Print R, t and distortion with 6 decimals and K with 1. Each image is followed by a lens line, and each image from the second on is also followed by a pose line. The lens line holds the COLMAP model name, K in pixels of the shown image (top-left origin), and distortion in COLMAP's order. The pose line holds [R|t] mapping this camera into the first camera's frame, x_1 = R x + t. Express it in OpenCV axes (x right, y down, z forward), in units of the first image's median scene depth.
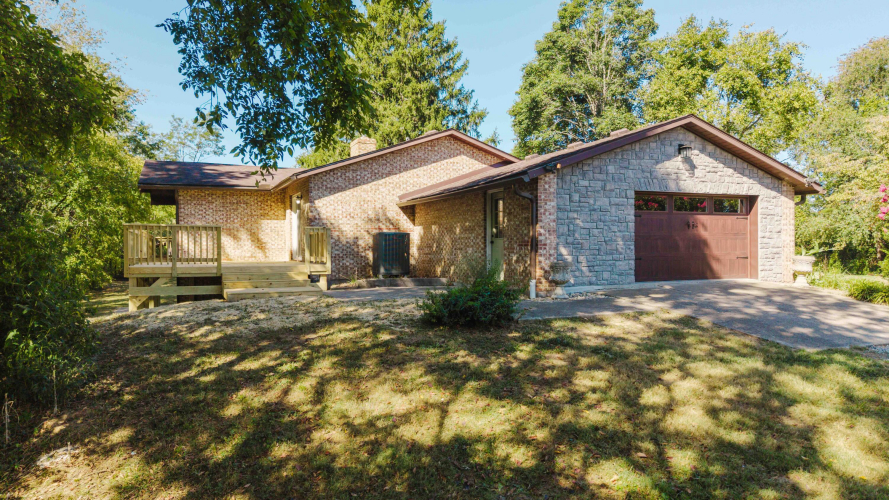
lens RADIAL K [[596.4, 0, 441.9], [0, 596.4, 252.9], [0, 0, 1]] dist [0.040259, -0.045590]
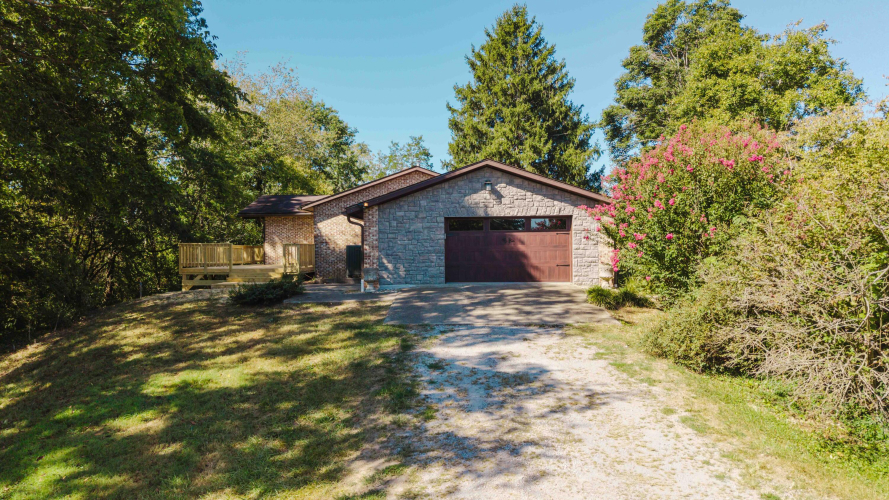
lens RADIAL K [[596.4, 0, 441.9], [0, 596.4, 252.9], [0, 0, 1]] dist [0.040259, -0.045590]
pose [[0.901720, -0.000926, -0.432319, 0.873830], [0.001631, 0.999998, 0.001262, -0.021312], [0.432317, -0.001843, 0.901720, -0.241560]]
